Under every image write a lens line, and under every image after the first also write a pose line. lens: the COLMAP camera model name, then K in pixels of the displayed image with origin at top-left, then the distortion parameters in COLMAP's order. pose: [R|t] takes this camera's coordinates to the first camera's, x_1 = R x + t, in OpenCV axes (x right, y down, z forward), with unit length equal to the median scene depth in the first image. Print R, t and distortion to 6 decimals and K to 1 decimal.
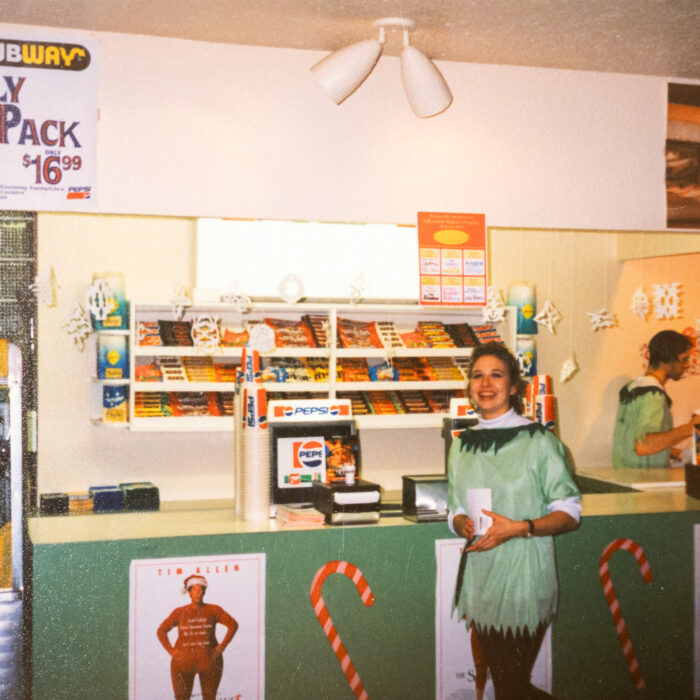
lens RADIAL K [[840.8, 0, 348.7], [0, 840.8, 350.1], [0, 0, 1]] dist [0.011169, 0.000000]
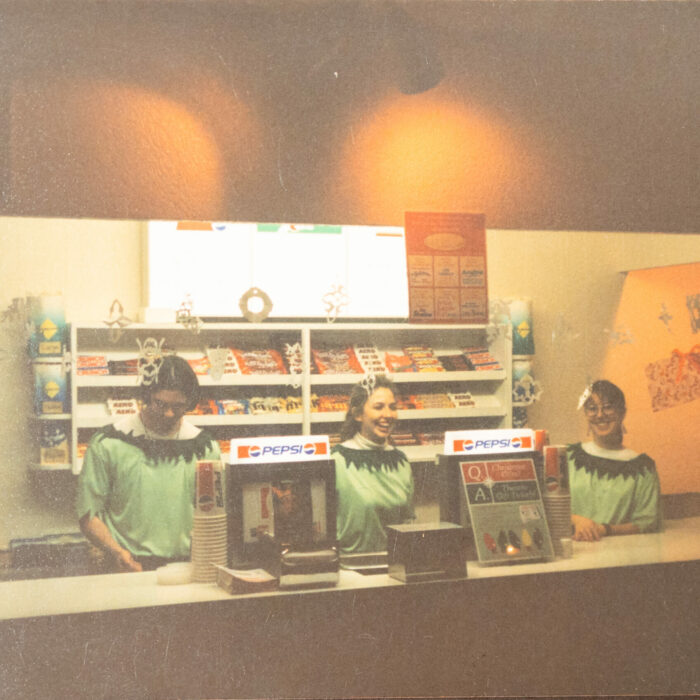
lens RADIAL K [[840.8, 0, 353.0], [0, 840.8, 350.4], [0, 0, 1]] dist [0.011169, 0.000000]
pose [[0.999151, -0.015333, 0.038239, -0.003434], [0.016330, 0.999531, -0.025907, -0.003628], [-0.037824, 0.026509, 0.998933, 0.122946]]
